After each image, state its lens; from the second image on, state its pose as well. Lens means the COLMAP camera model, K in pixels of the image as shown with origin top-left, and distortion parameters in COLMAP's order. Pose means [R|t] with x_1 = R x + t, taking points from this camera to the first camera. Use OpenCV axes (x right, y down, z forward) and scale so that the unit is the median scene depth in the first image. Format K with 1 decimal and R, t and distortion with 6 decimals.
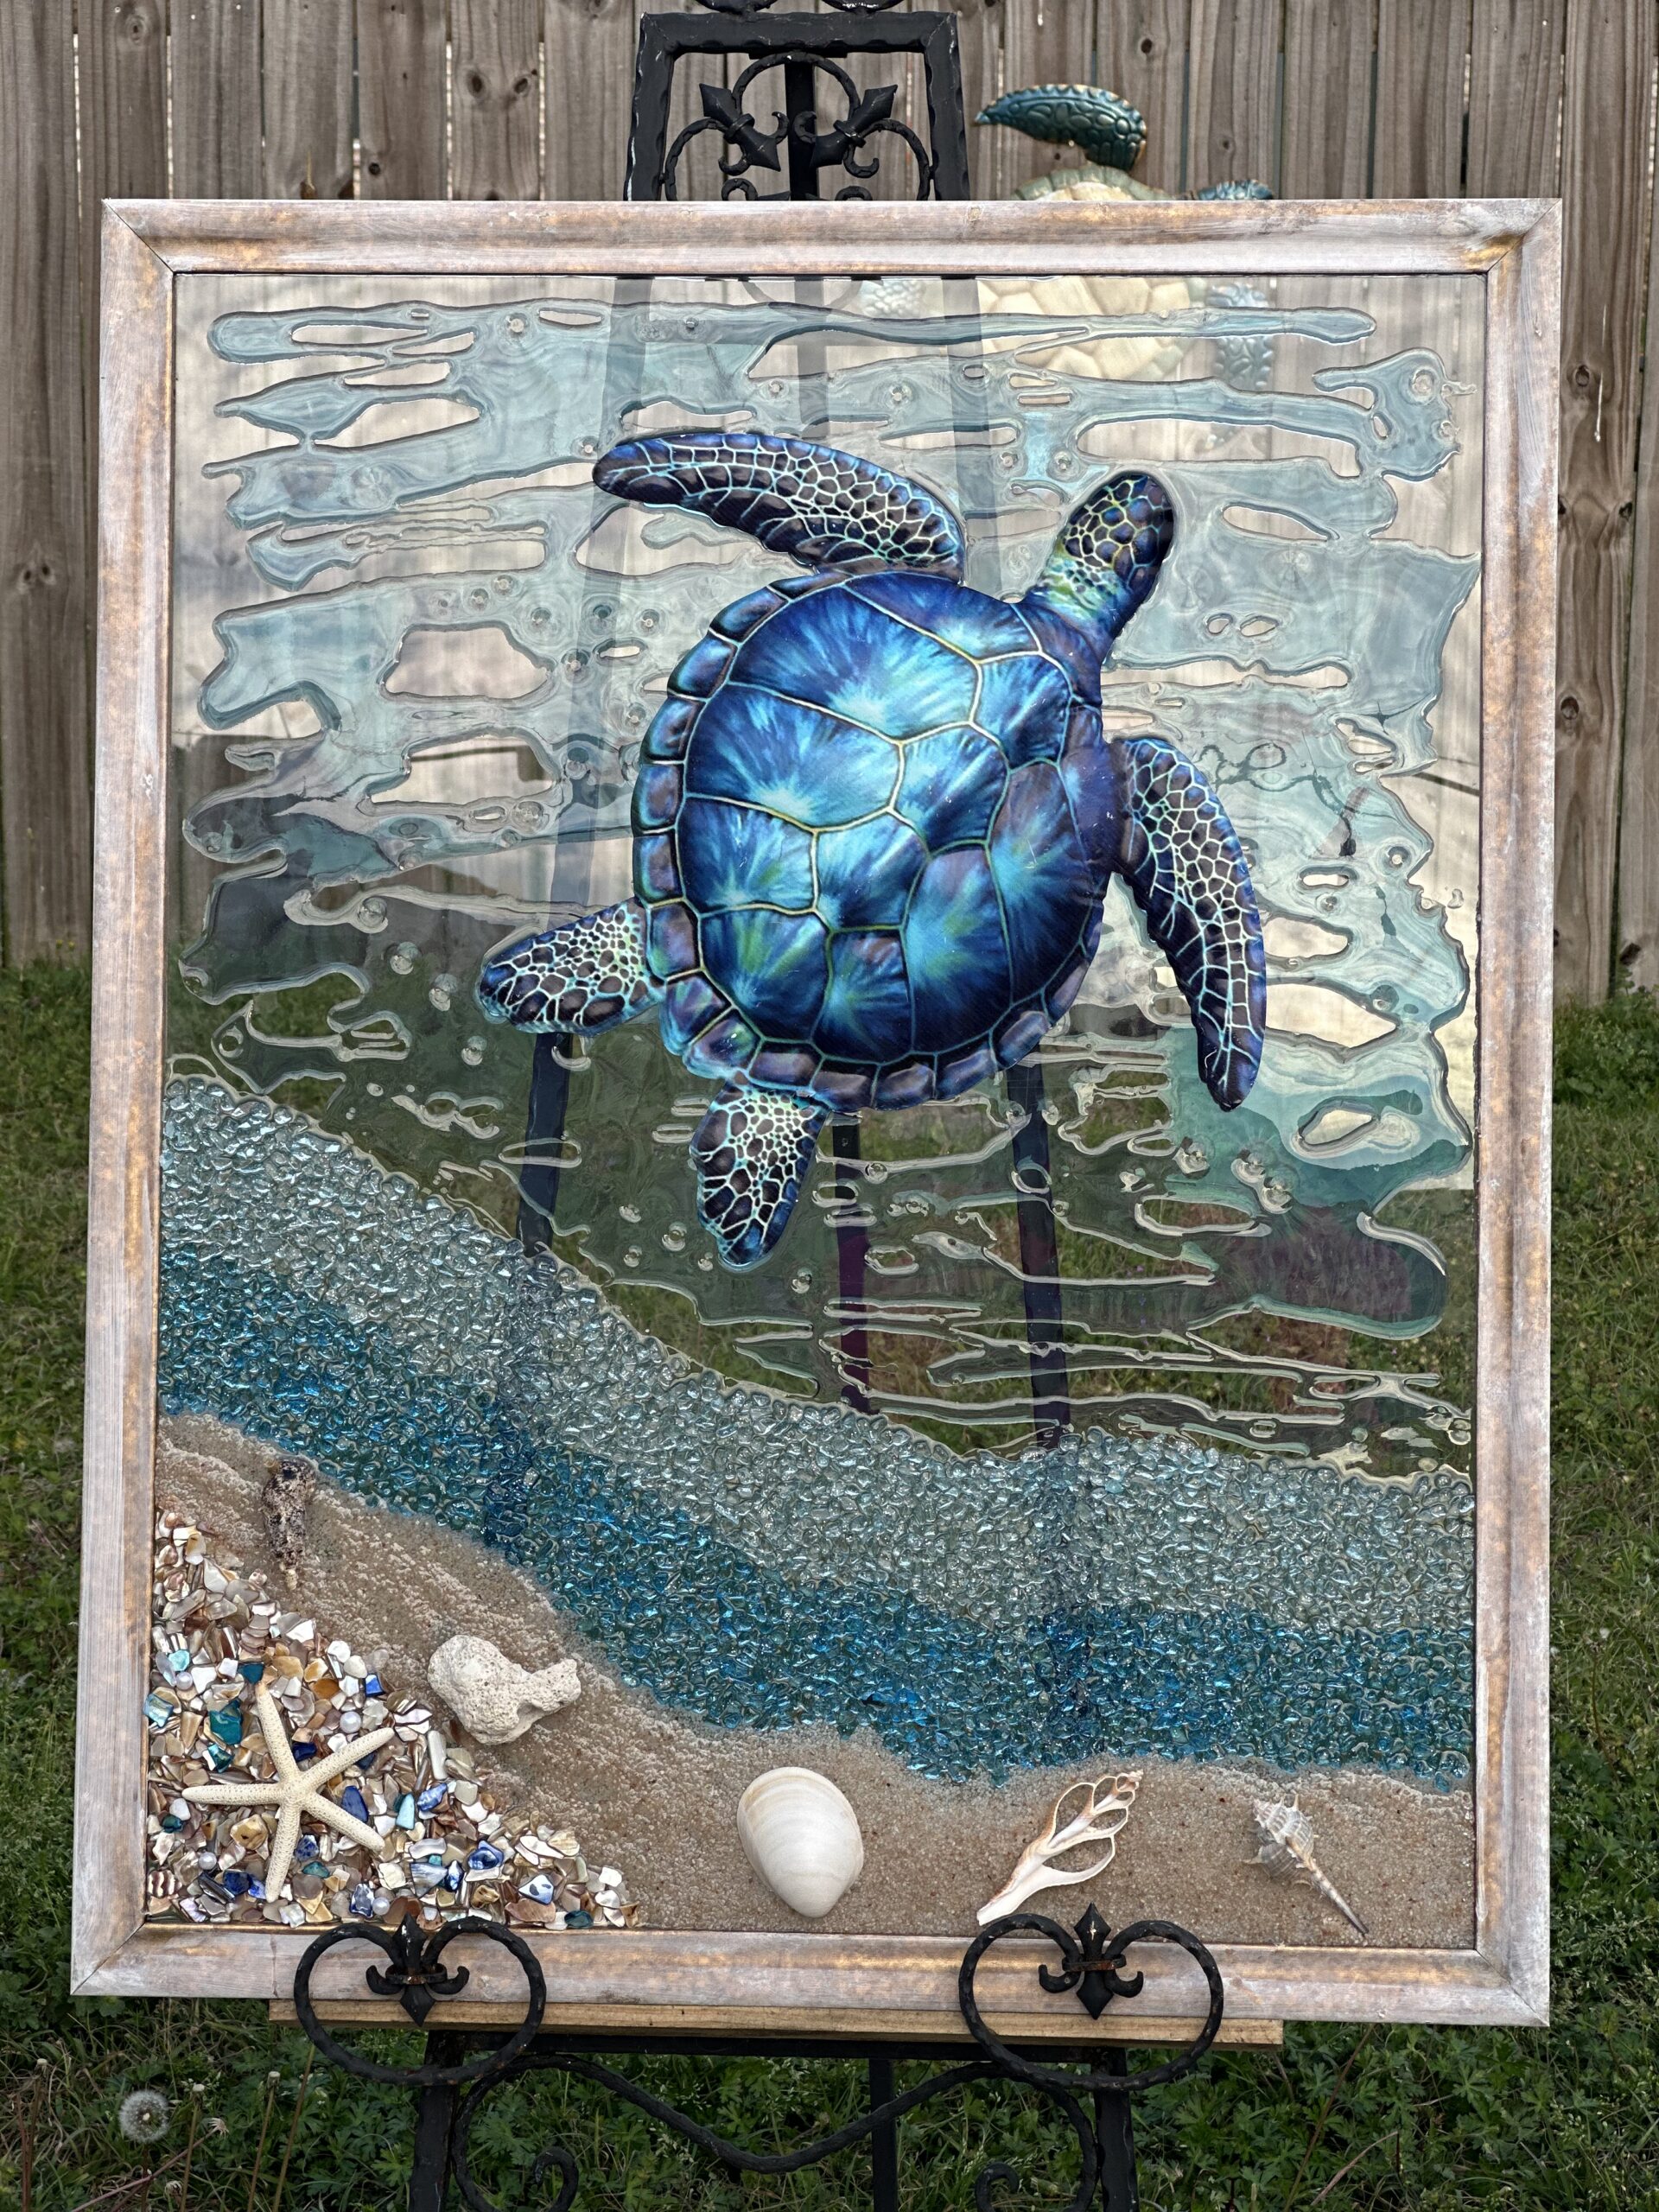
lens RADIAL K [[4881.4, 0, 829.0], [0, 4881.4, 1083.0], [0, 0, 1]] dist [0.179828, 0.000000]
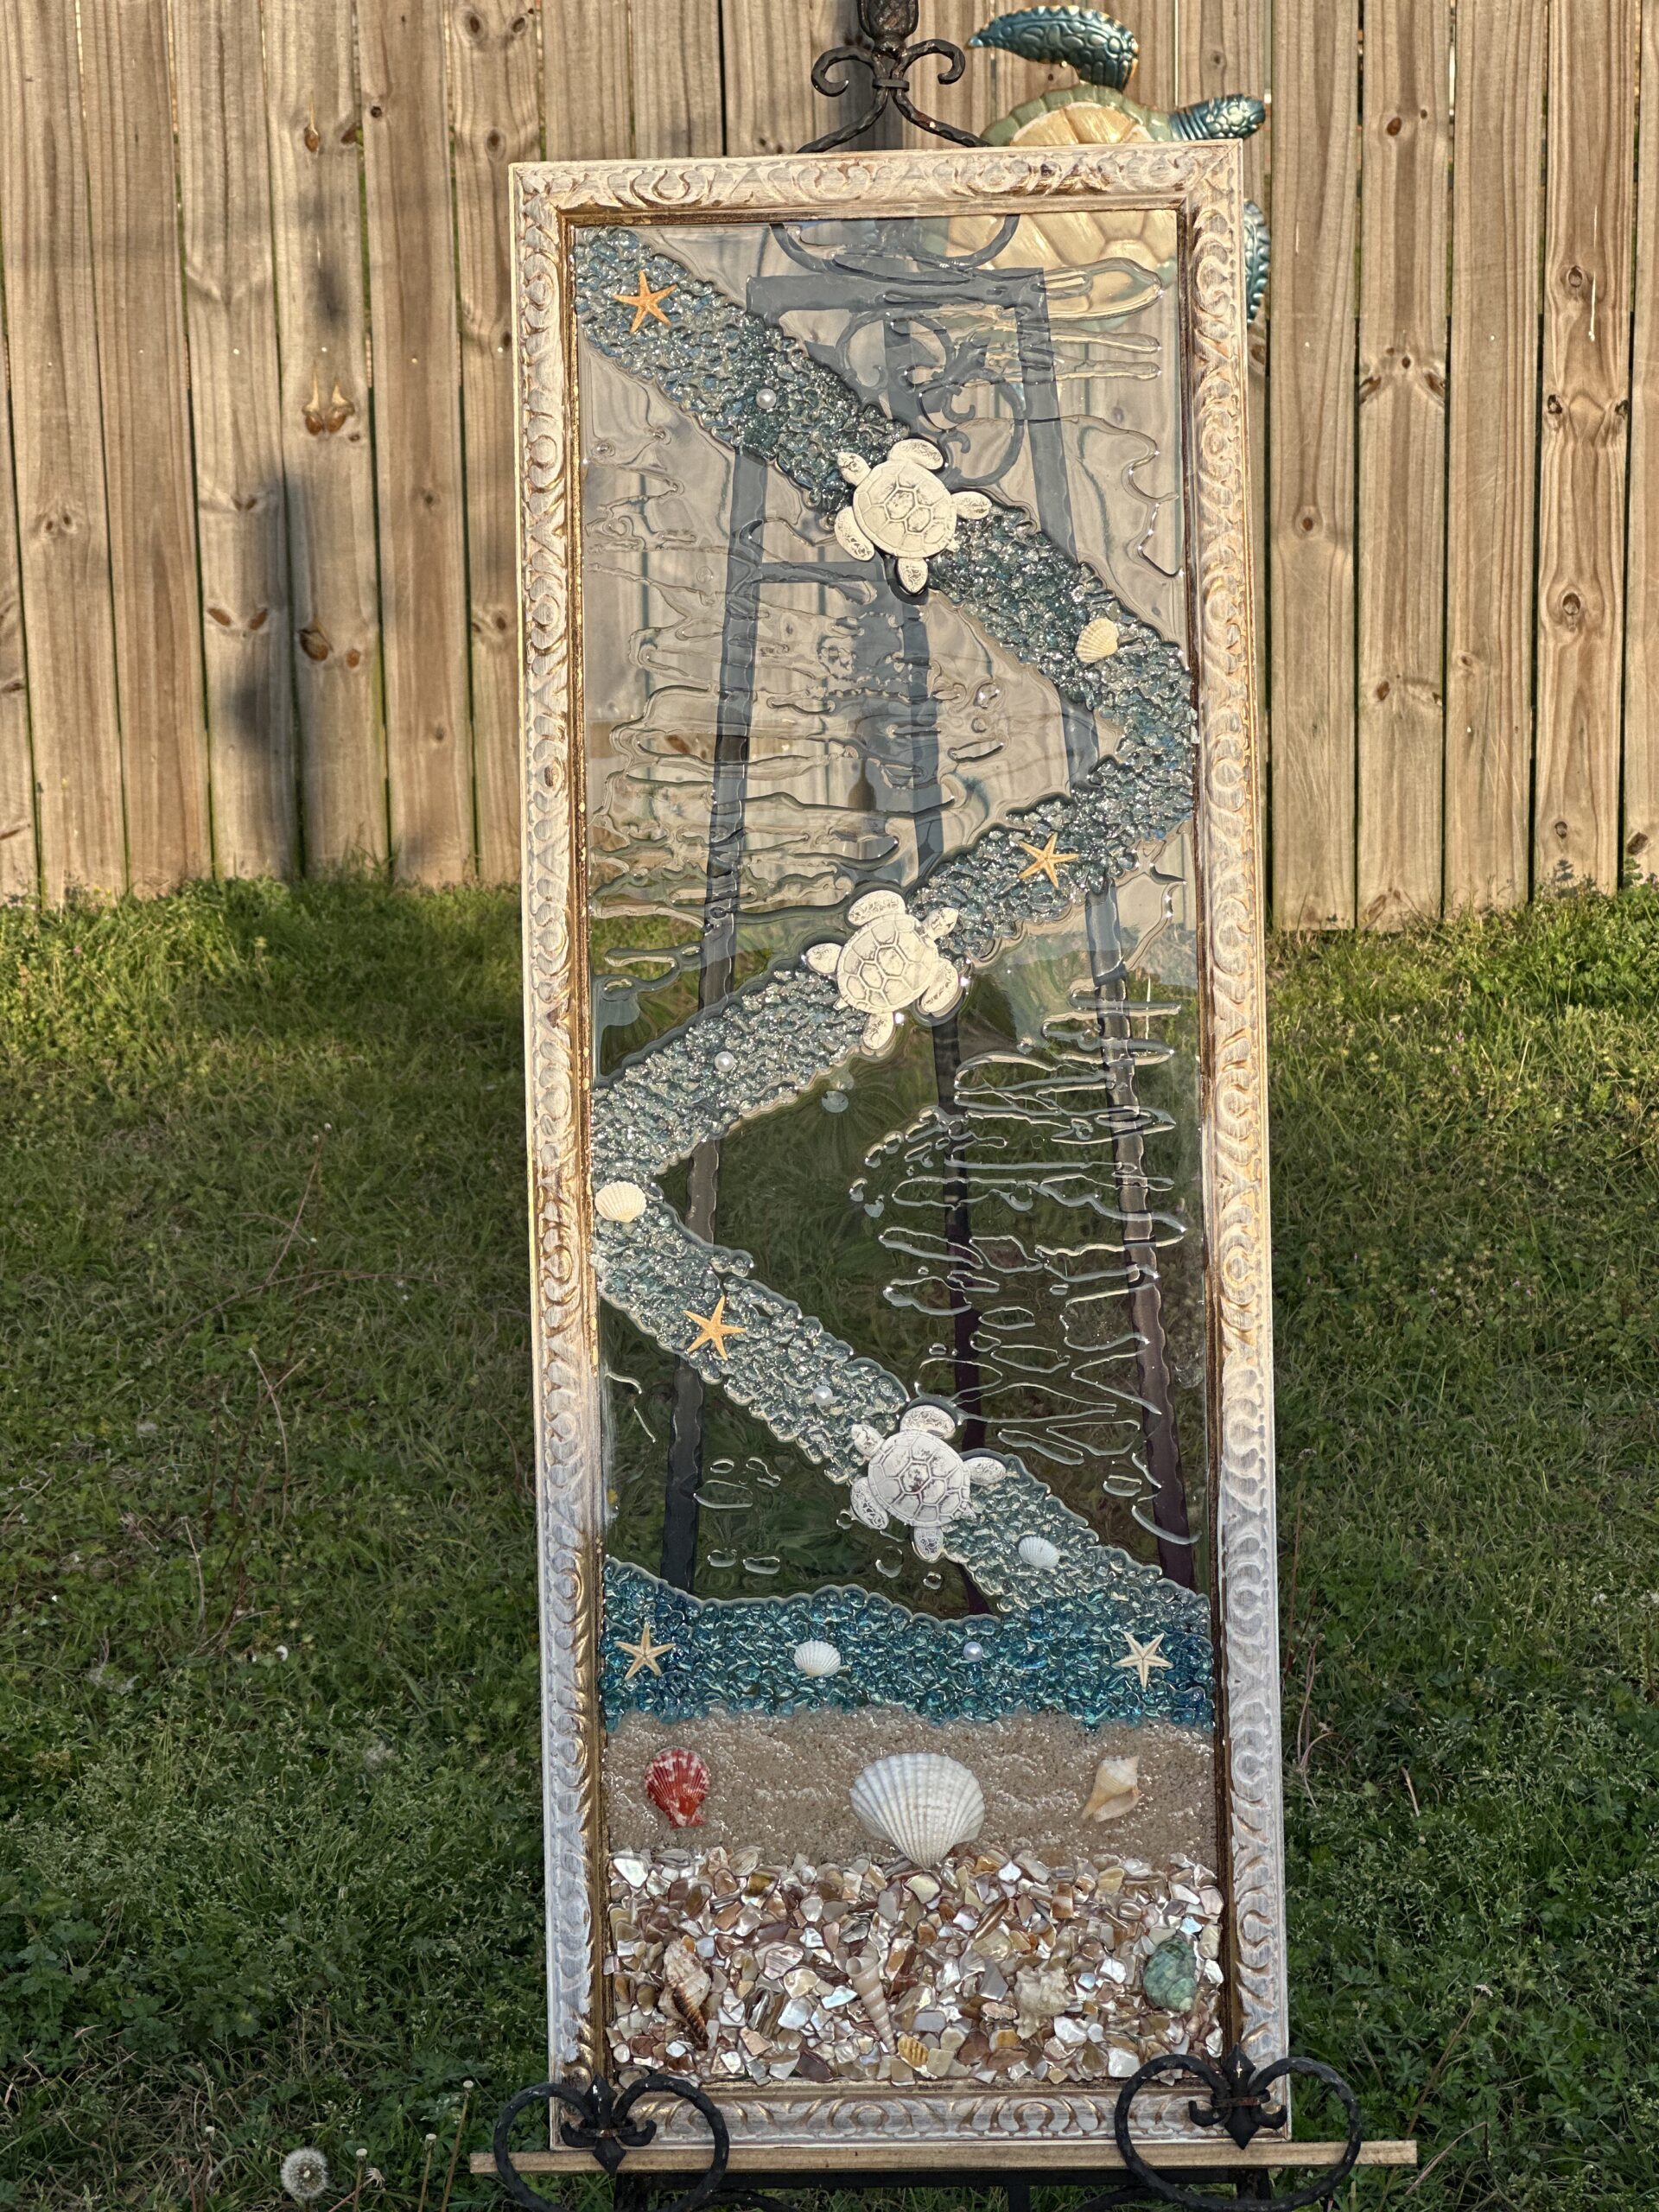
lens RADIAL K [[4881.4, 0, 831.9], [0, 4881.4, 1052.4], [0, 0, 1]] dist [0.179828, 0.000000]
pose [[0.999385, -0.034926, 0.003077, -0.018599], [0.034793, 0.998747, 0.035977, -0.055772], [-0.004330, -0.035848, 0.999348, -0.040936]]
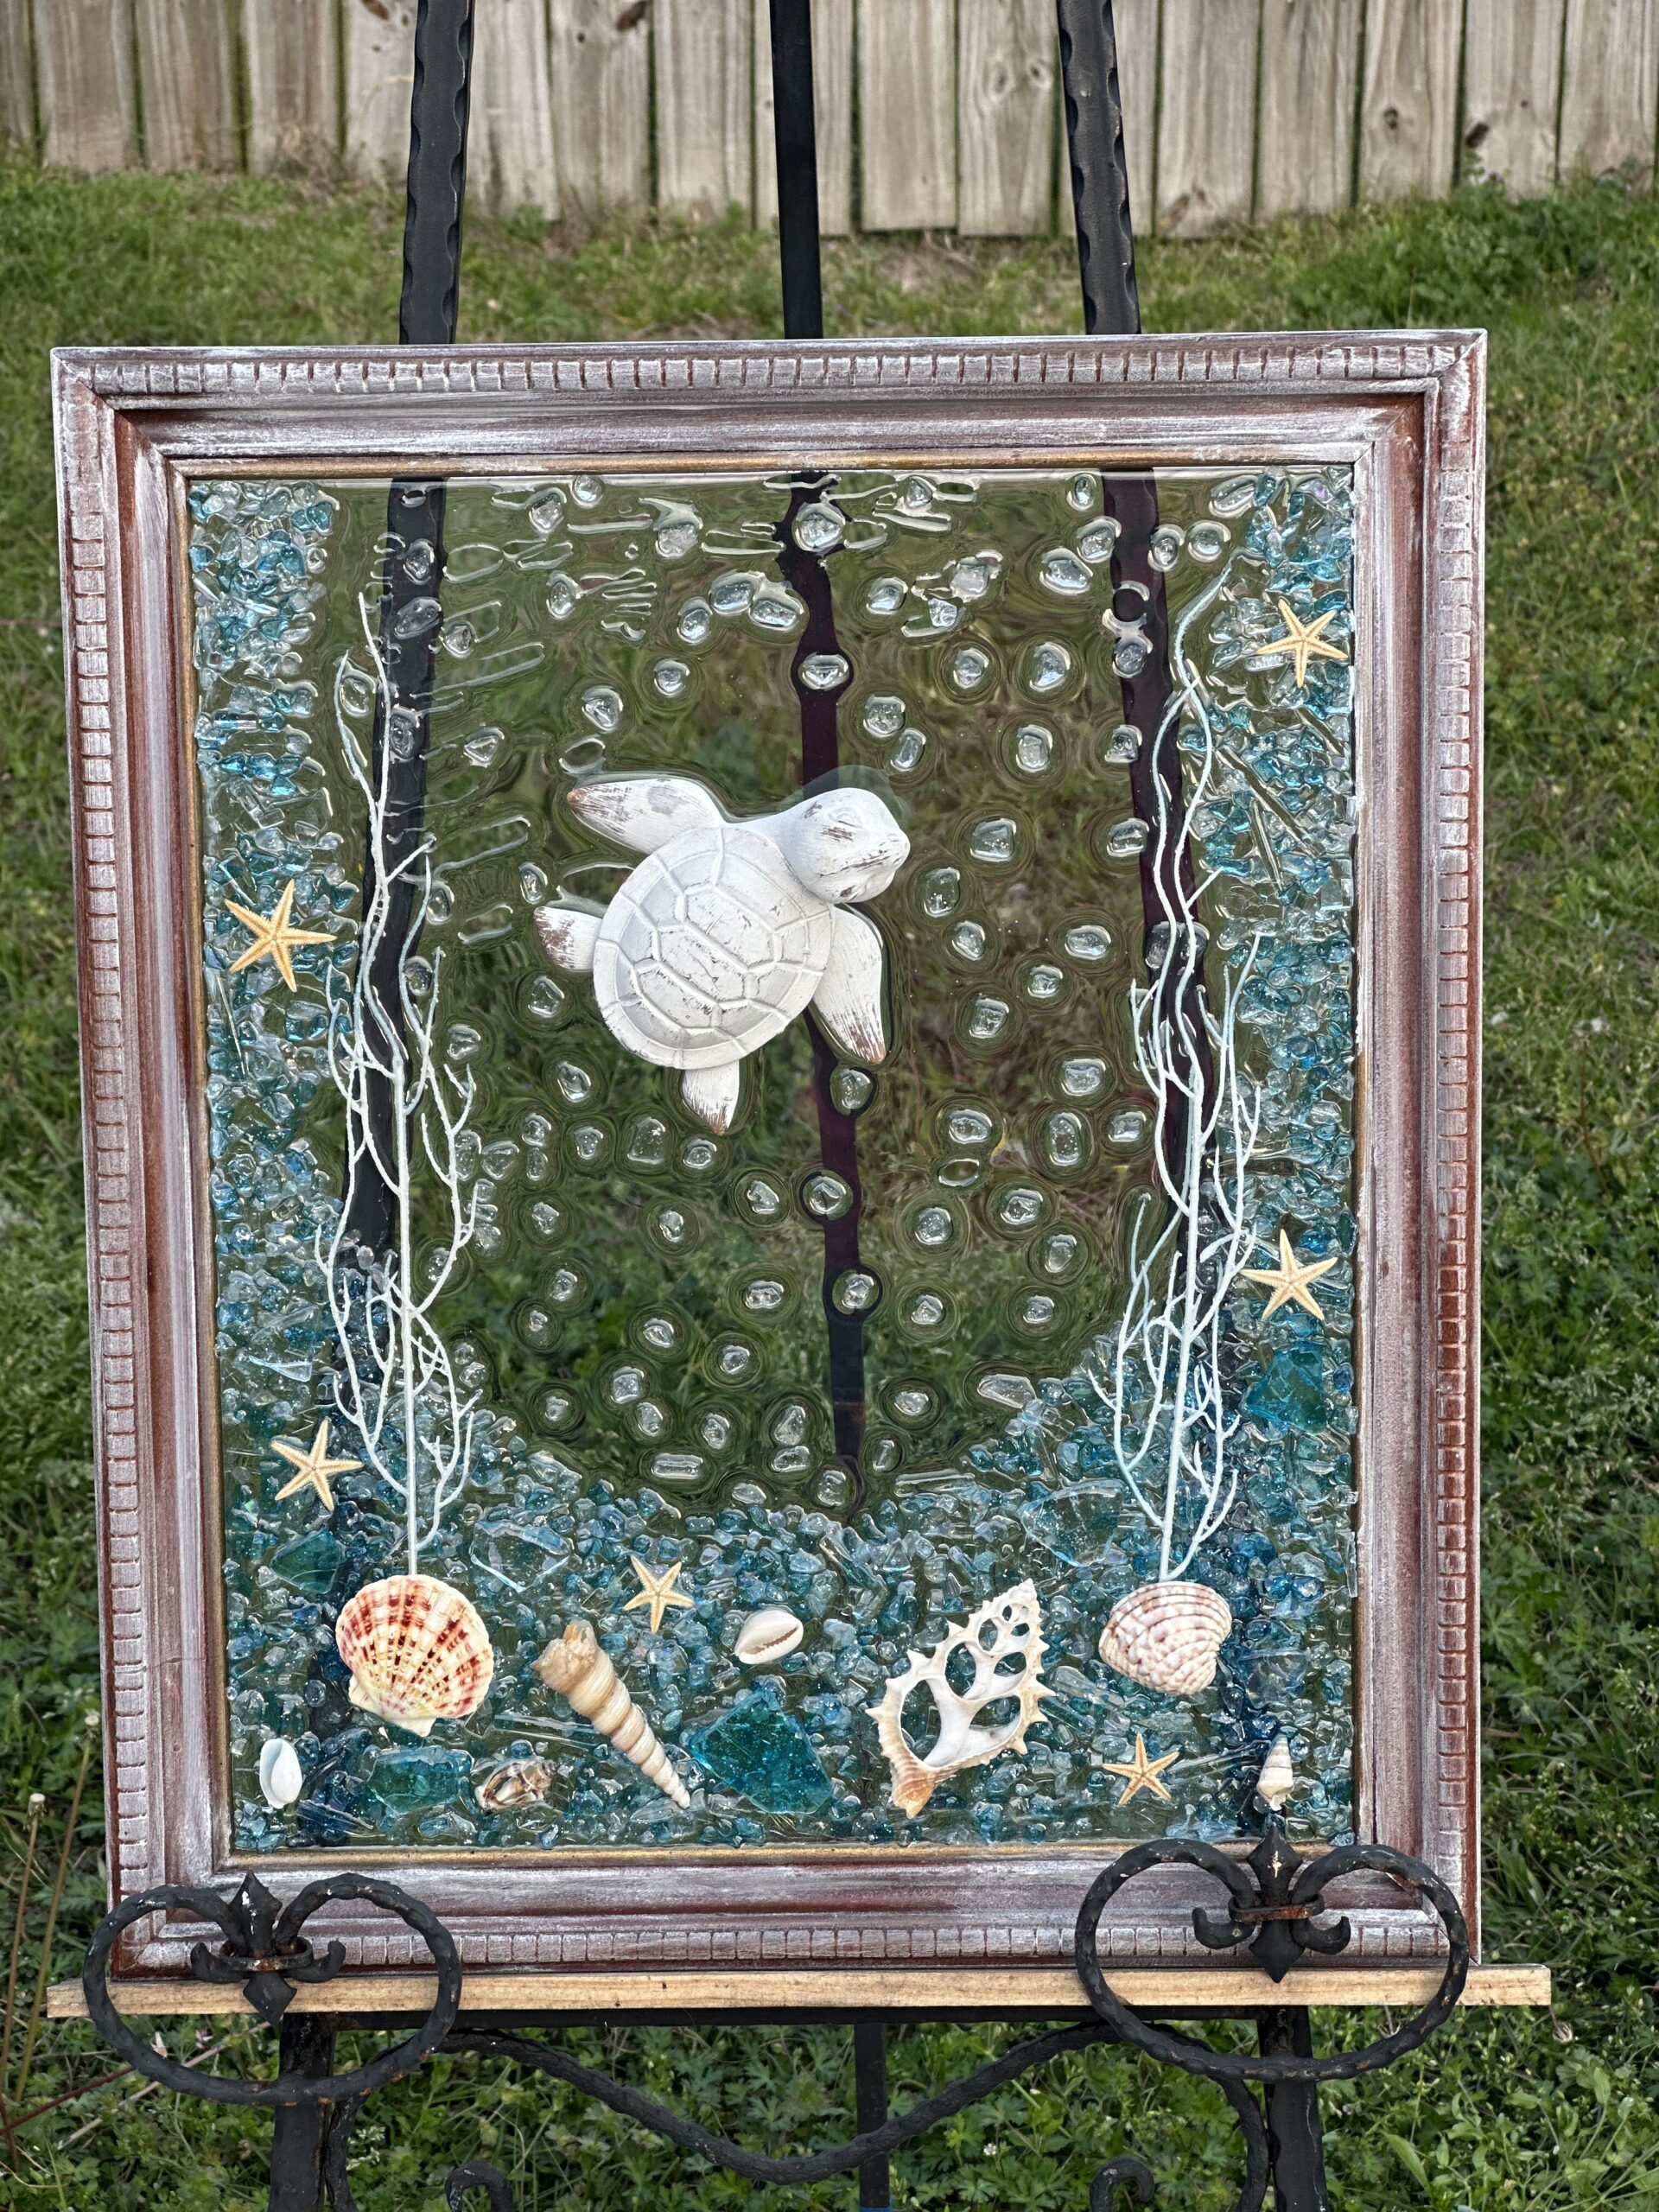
lens RADIAL K [[4881.4, 0, 813.6], [0, 4881.4, 1056.8], [0, 0, 1]] dist [0.179828, 0.000000]
pose [[0.997860, -0.035138, 0.055150, -0.026111], [0.025453, 0.985562, 0.167389, -0.031019], [-0.060235, -0.165627, 0.984347, 0.219779]]
